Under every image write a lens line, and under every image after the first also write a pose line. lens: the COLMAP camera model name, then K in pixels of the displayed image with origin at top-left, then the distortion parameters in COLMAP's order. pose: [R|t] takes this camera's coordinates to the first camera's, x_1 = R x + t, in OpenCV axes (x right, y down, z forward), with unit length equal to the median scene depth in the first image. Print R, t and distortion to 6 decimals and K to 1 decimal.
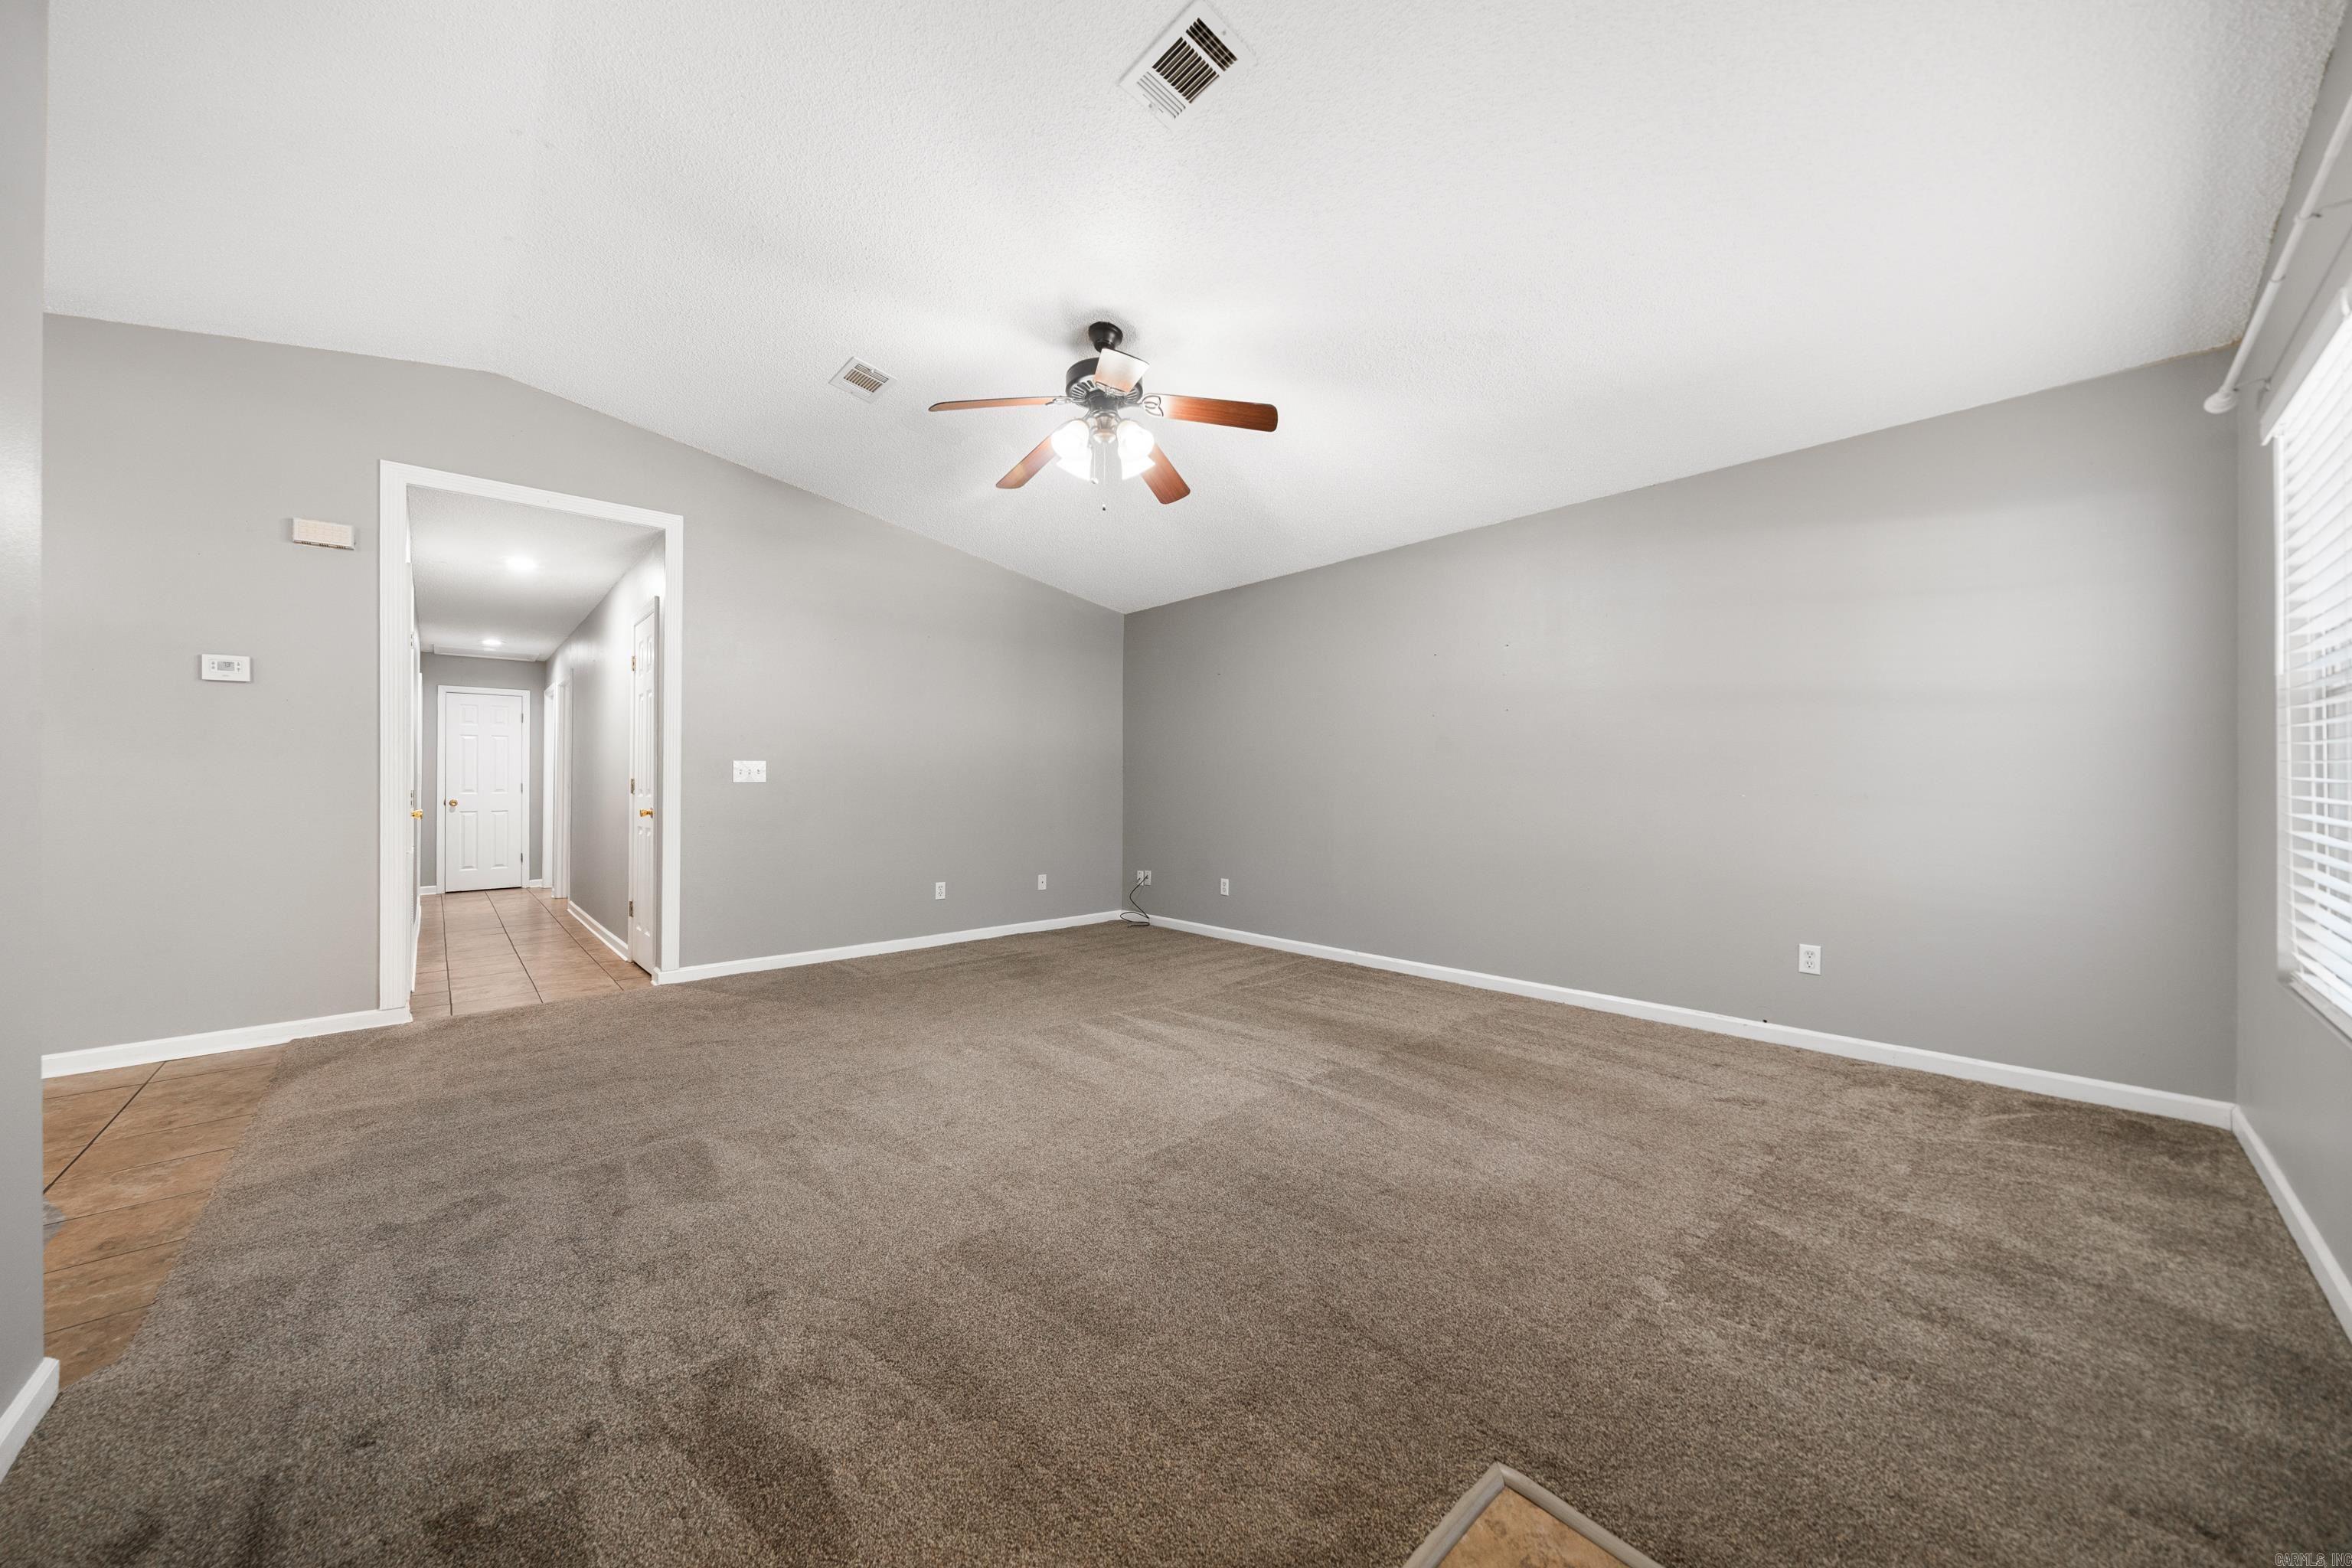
lens RADIAL K [[814.5, 0, 1173.0], [0, 814.5, 773.8], [0, 0, 1]] dist [-0.001039, 0.000077]
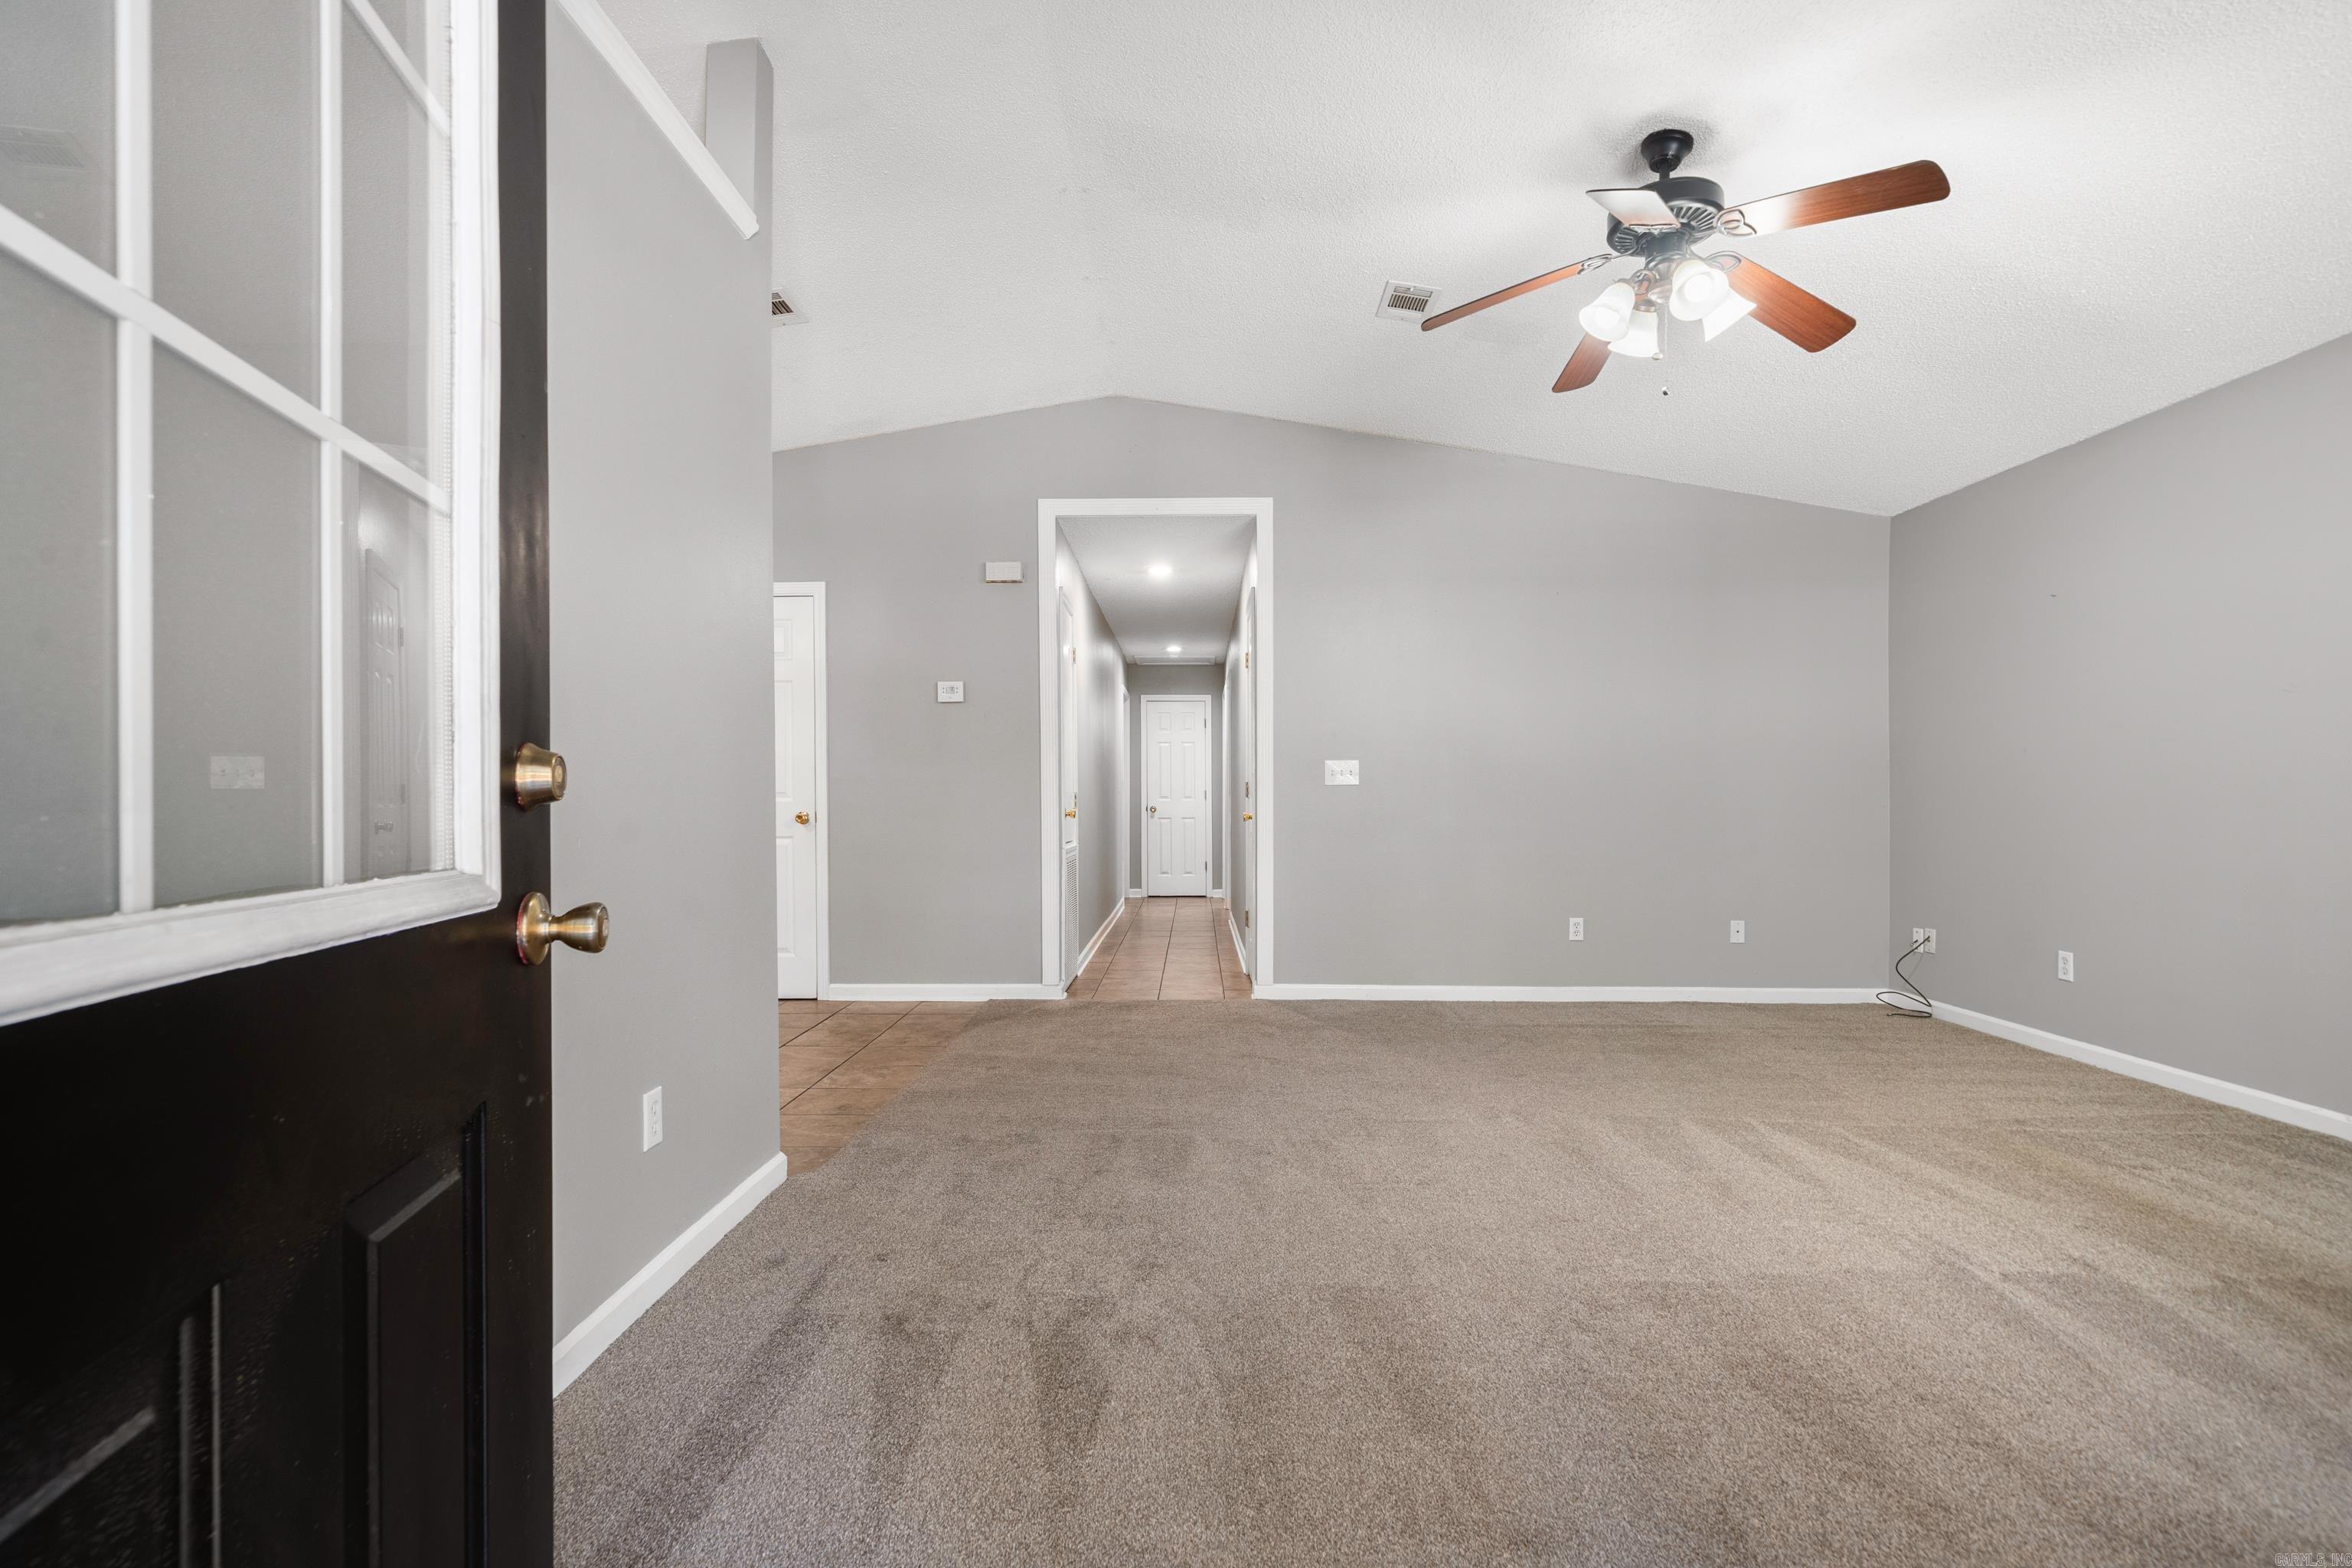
lens RADIAL K [[1117.3, 0, 1176.0], [0, 1117.3, 784.0], [0, 0, 1]] dist [0.011983, 0.000512]
pose [[0.729156, -0.004746, -0.684331, 0.250419], [0.005646, 0.999984, -0.000919, 0.014102], [0.684324, -0.003194, 0.729171, -0.009306]]
